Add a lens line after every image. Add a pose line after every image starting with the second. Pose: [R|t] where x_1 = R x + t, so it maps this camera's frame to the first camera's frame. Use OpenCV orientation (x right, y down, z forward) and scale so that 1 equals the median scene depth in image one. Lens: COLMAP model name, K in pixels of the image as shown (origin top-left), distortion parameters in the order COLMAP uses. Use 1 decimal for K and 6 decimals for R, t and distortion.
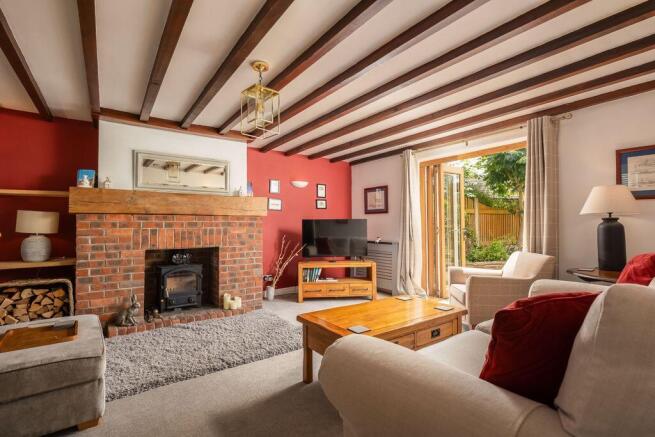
lens RADIAL K [[312.3, 0, 328.7], [0, 312.3, 219.4], [0, 0, 1]] dist [-0.001026, 0.002080]
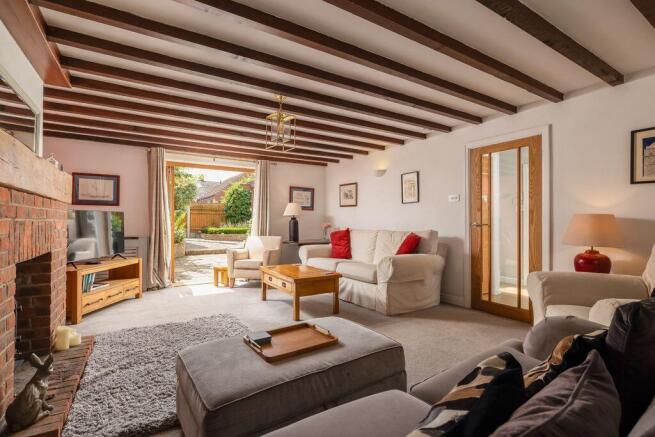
lens RADIAL K [[312.3, 0, 321.8], [0, 312.3, 220.7], [0, 0, 1]] dist [-0.001026, 0.002080]
pose [[0.074064, 0.024312, 0.996957, -1.030028], [-0.014013, 0.999629, -0.023336, 0.055303], [-0.997155, -0.012242, 0.074377, 0.532242]]
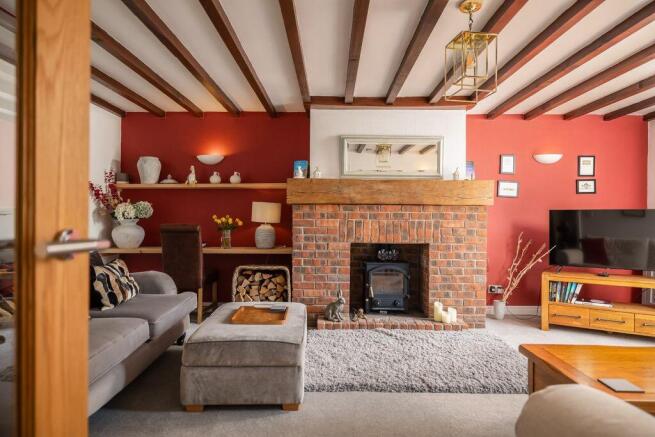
lens RADIAL K [[397.7, 0, 326.2], [0, 397.7, 219.7], [0, 0, 1]] dist [0.002330, -0.002481]
pose [[0.803740, 0.013731, -0.594822, 0.055928], [0.000650, 0.999713, 0.023956, 0.000786], [0.594980, -0.019641, 0.803500, 0.010739]]
